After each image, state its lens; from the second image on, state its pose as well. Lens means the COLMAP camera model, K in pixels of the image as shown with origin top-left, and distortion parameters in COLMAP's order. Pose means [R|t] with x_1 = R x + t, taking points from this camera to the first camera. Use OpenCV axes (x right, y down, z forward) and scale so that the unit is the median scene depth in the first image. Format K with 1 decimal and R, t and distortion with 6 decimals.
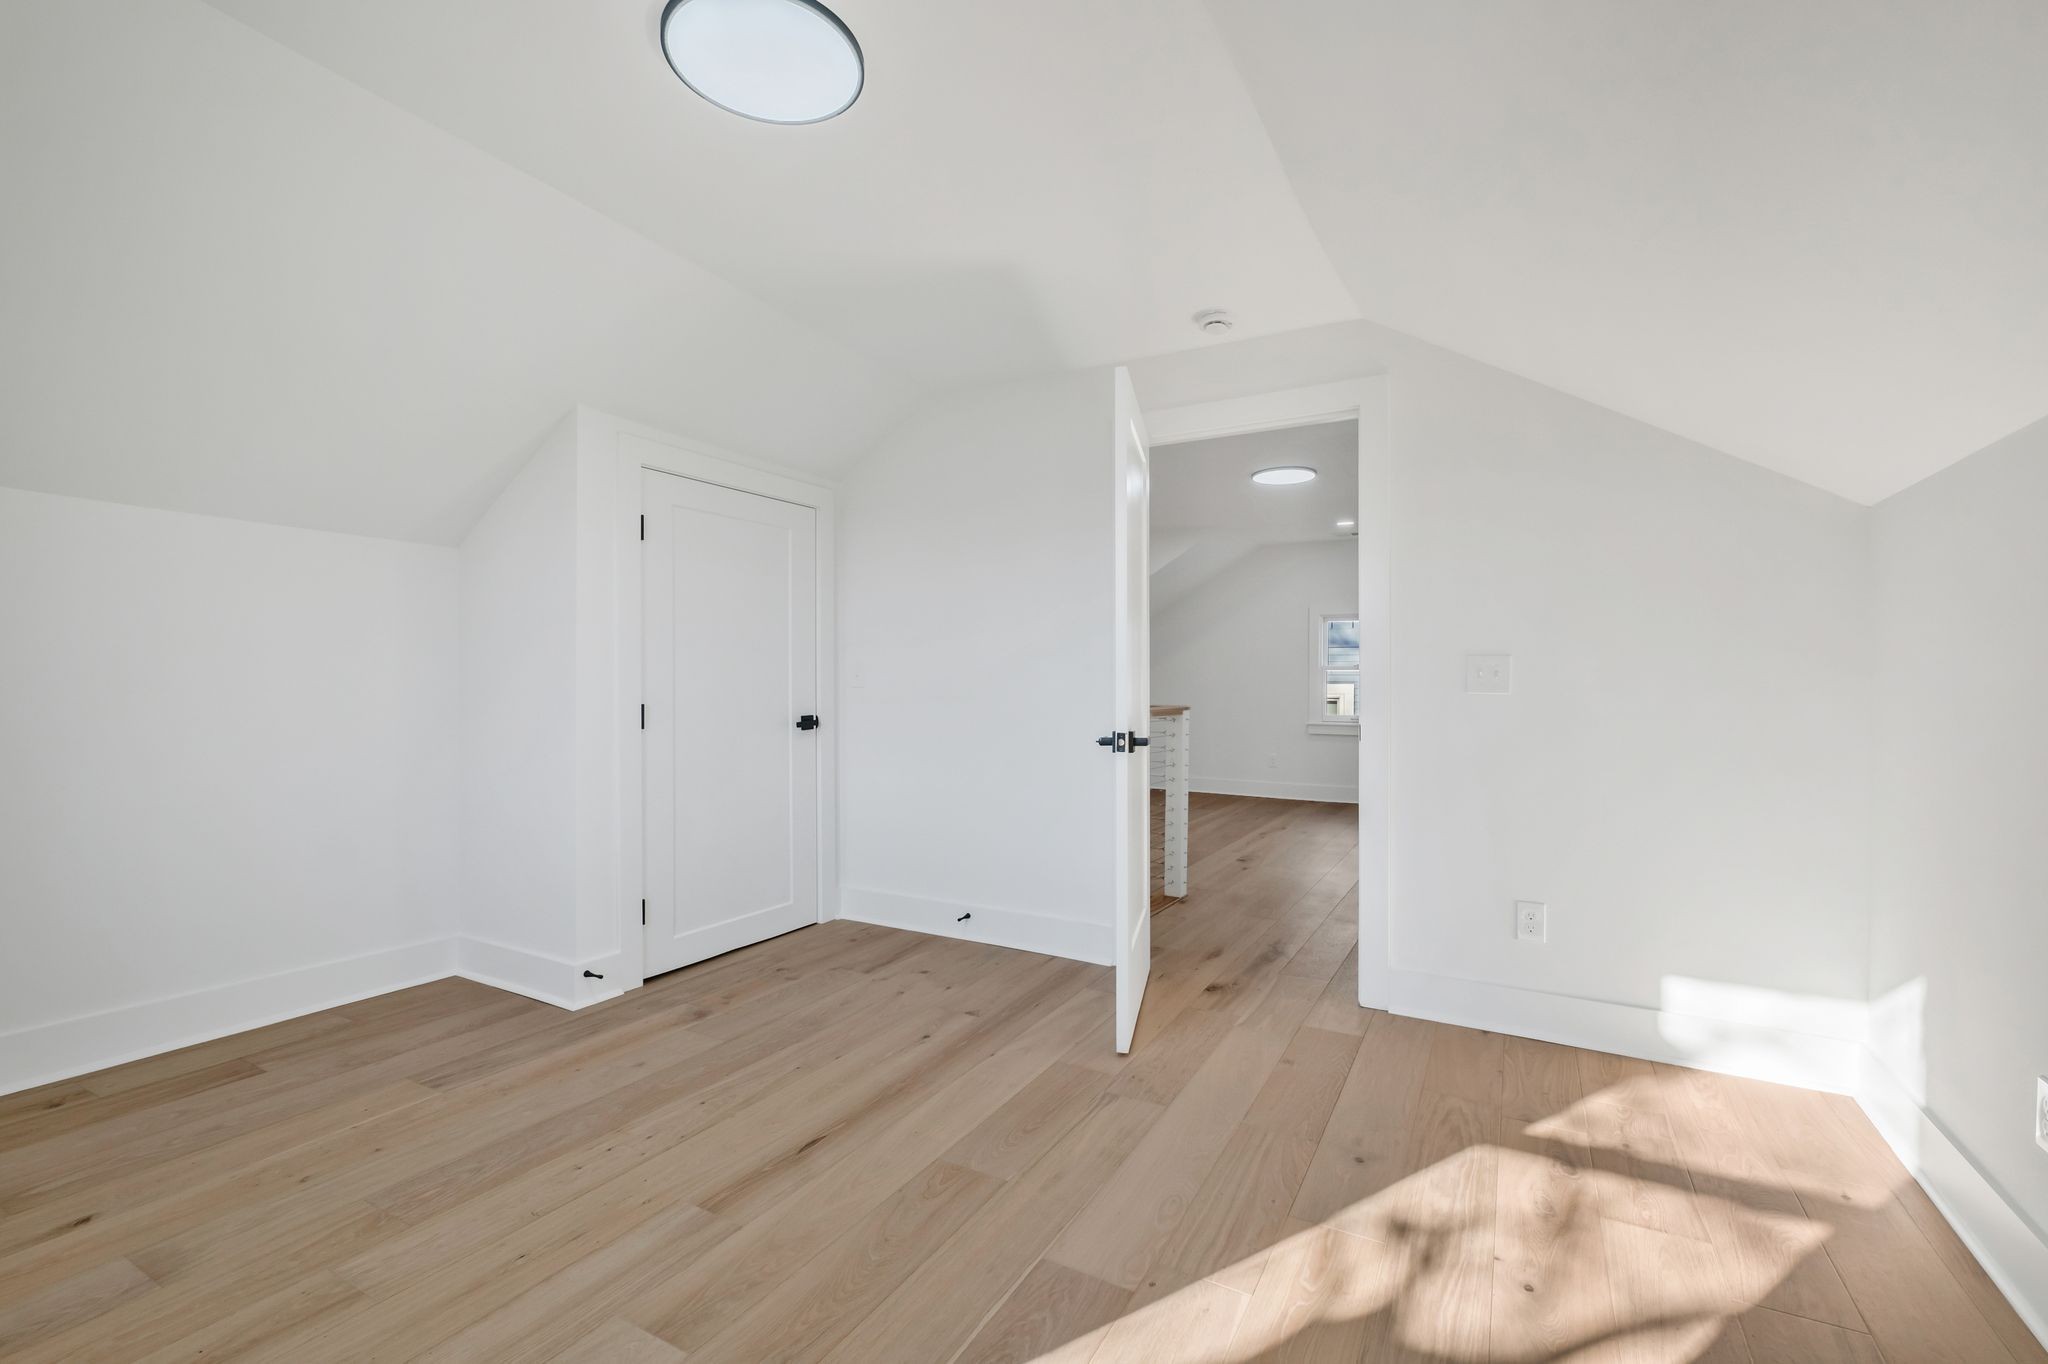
lens RADIAL K [[892.1, 0, 1024.0], [0, 892.1, 682.0], [0, 0, 1]] dist [-0.000720, -0.000081]
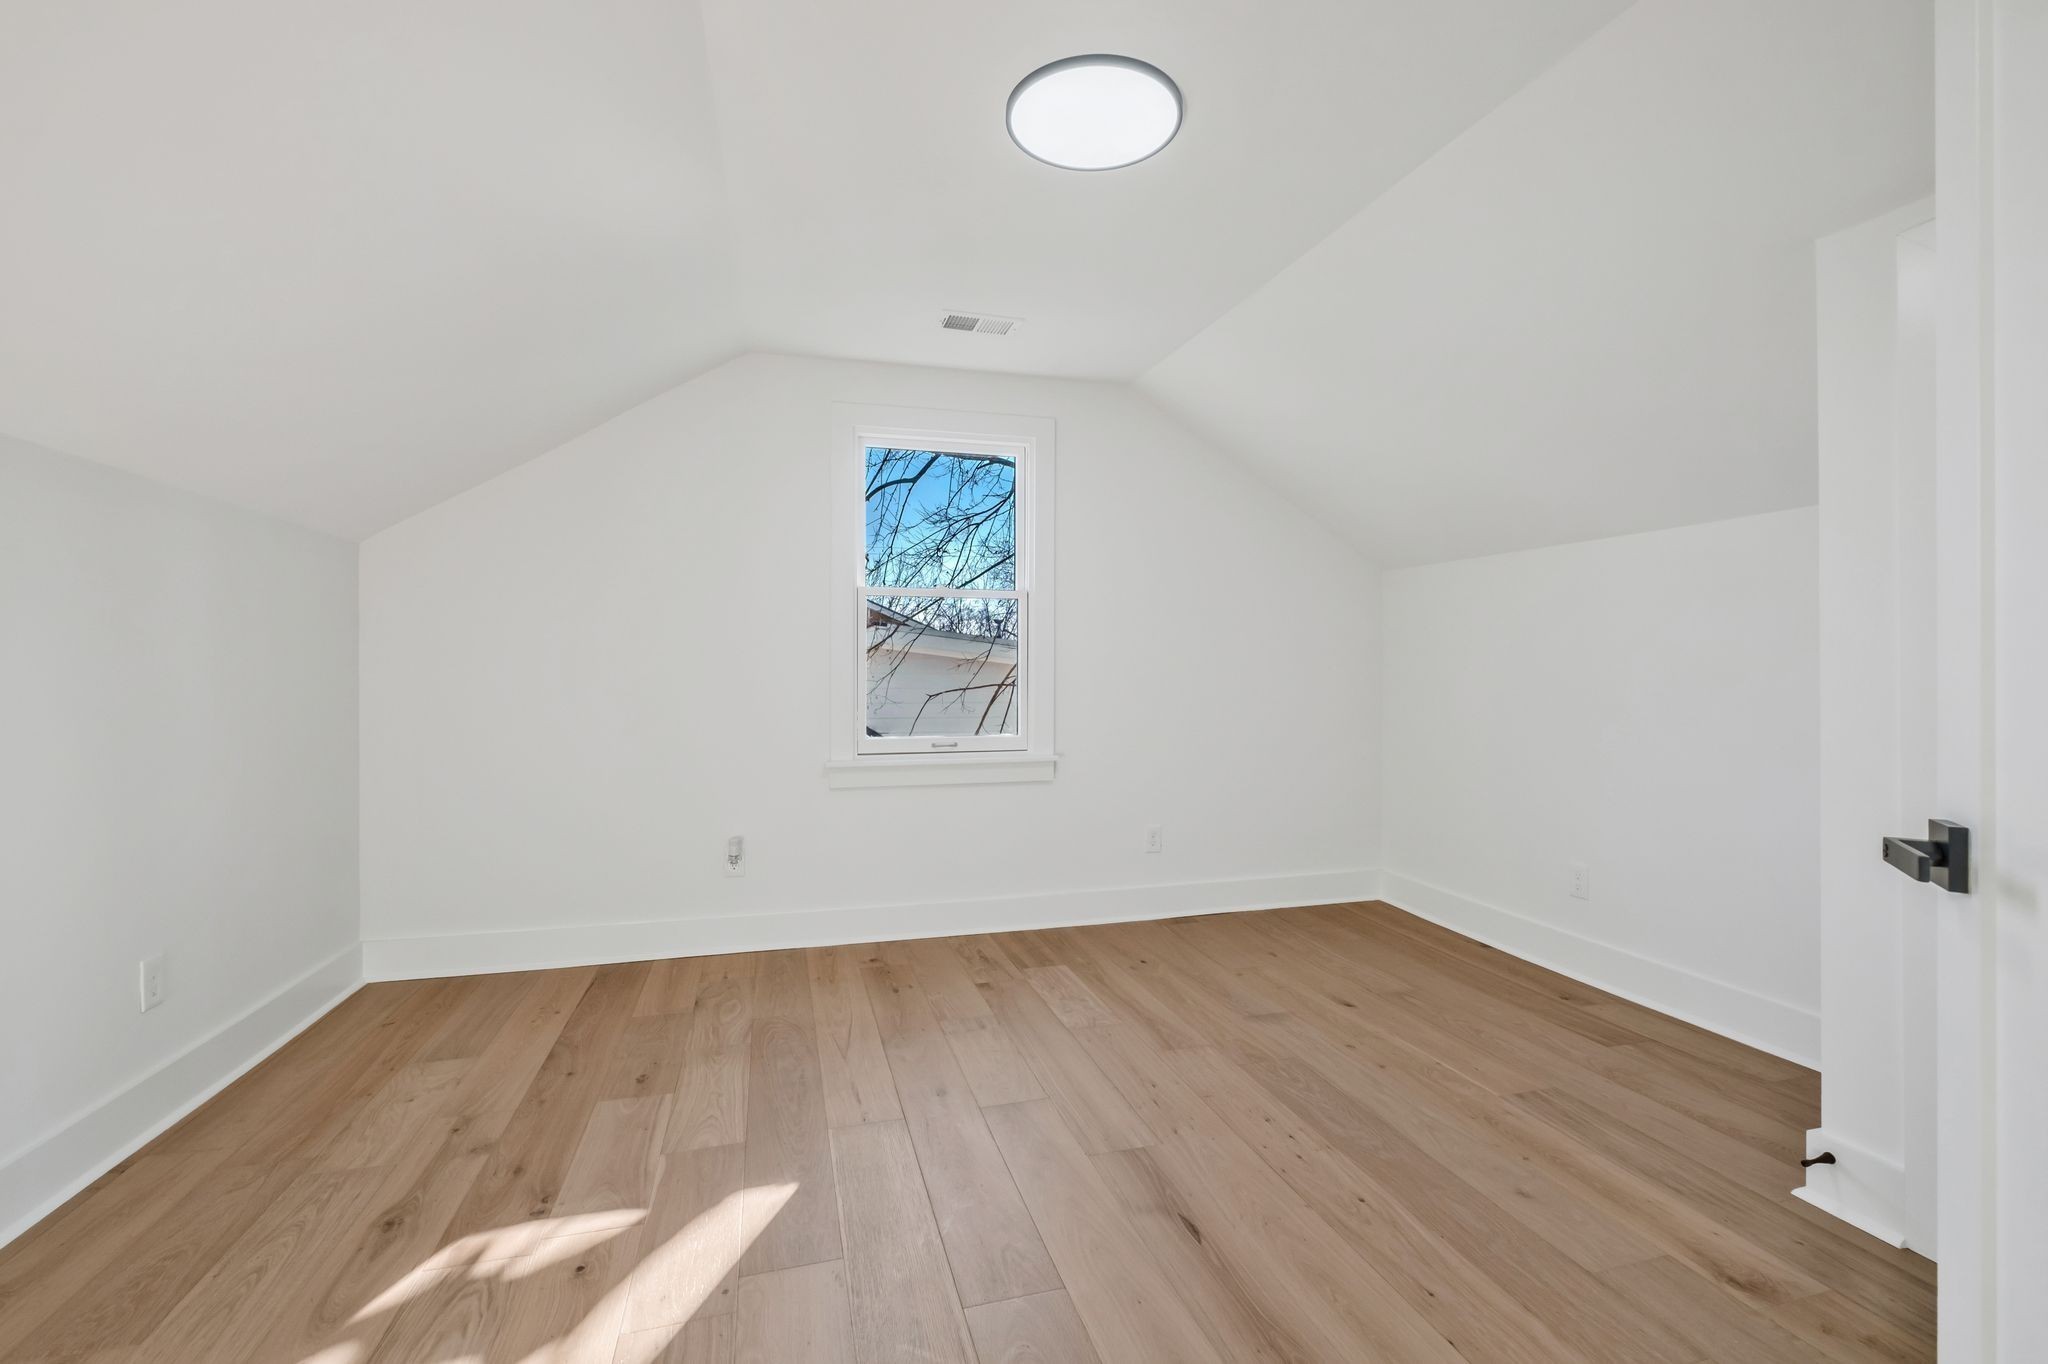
lens RADIAL K [[892.1, 0, 1024.0], [0, 892.1, 682.0], [0, 0, 1]] dist [-0.000720, -0.000081]
pose [[-0.708244, -0.005050, -0.705949, 0.412815], [-0.001831, 0.999984, -0.005316, 0.009481], [0.705965, -0.002473, -0.708242, 1.313735]]
